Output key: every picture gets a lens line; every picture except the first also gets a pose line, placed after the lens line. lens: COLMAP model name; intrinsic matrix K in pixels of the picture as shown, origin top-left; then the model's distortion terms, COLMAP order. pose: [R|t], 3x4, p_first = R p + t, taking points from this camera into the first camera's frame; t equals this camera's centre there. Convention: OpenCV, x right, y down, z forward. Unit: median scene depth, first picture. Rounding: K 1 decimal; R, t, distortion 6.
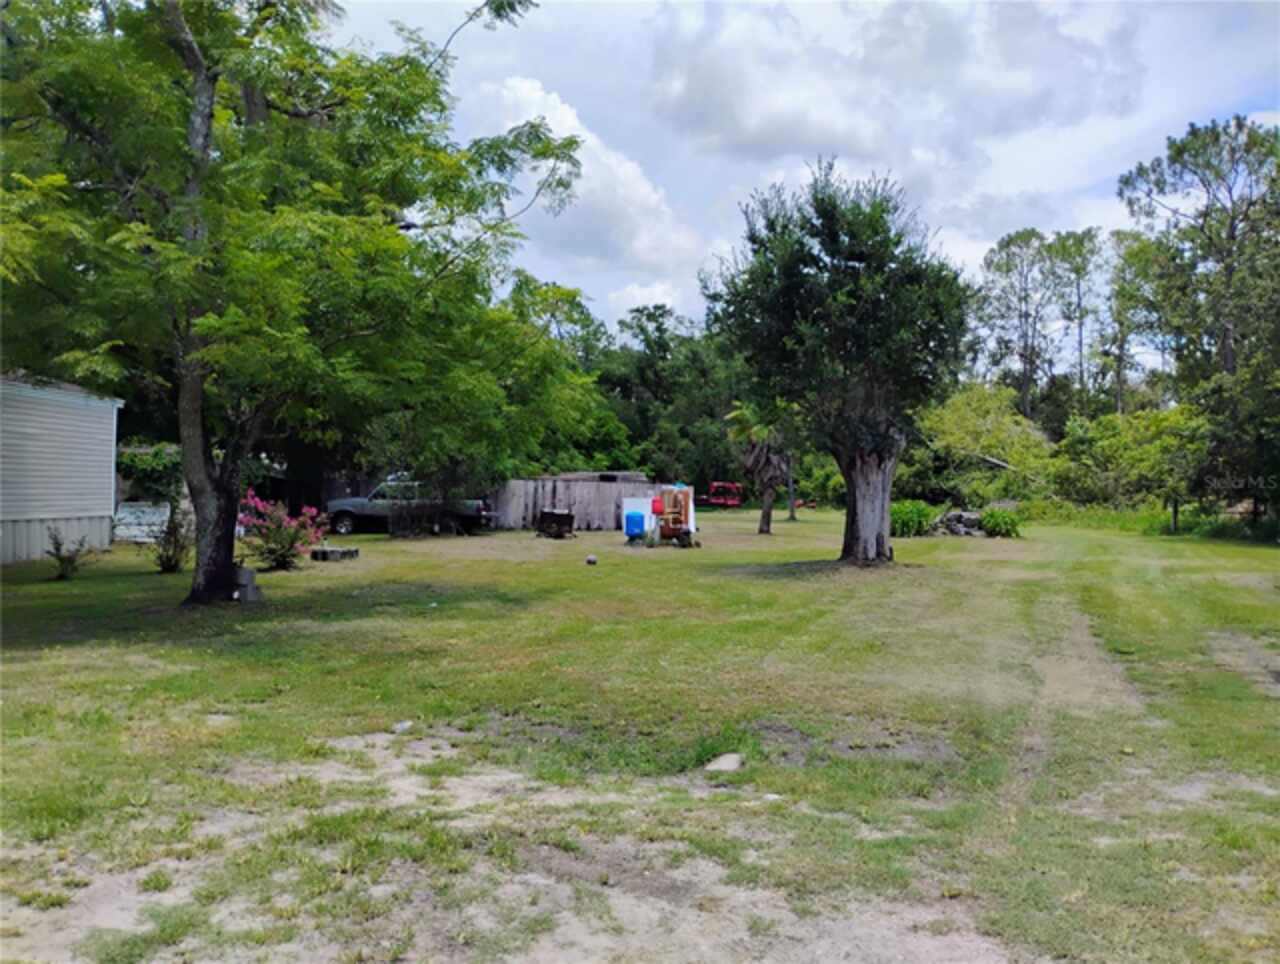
lens RADIAL K [[1062.5, 0, 642.6], [0, 1062.5, 478.7], [0, 0, 1]] dist [0.050324, -0.080574]
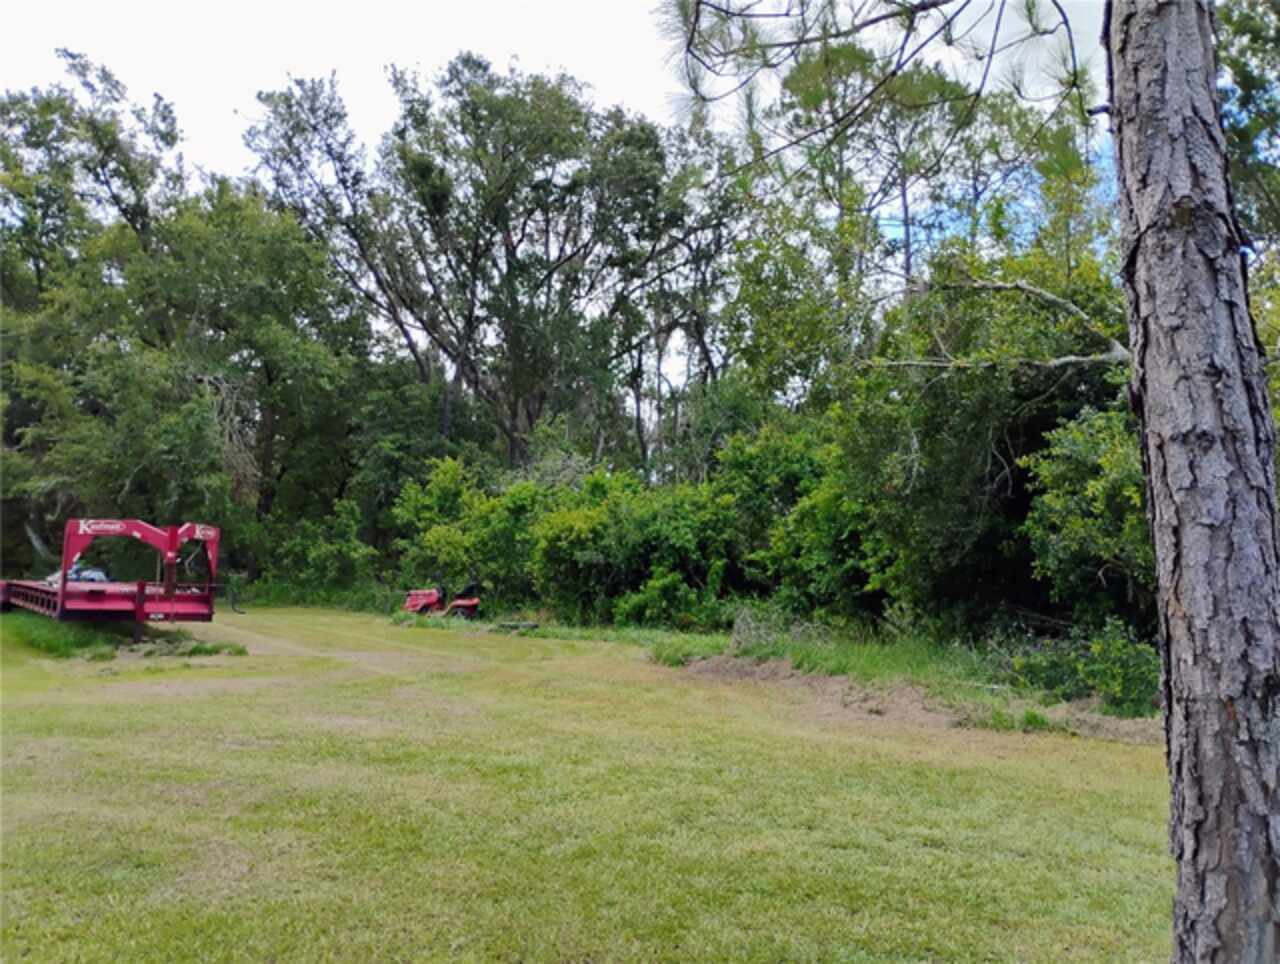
lens RADIAL K [[1062.5, 0, 634.7], [0, 1062.5, 472.7], [0, 0, 1]] dist [0.050324, -0.080574]
pose [[0.916110, 0.037006, 0.399215, 0.079184], [-0.010047, 0.997537, -0.069414, 0.007688], [-0.400801, 0.059580, 0.914226, 0.694502]]
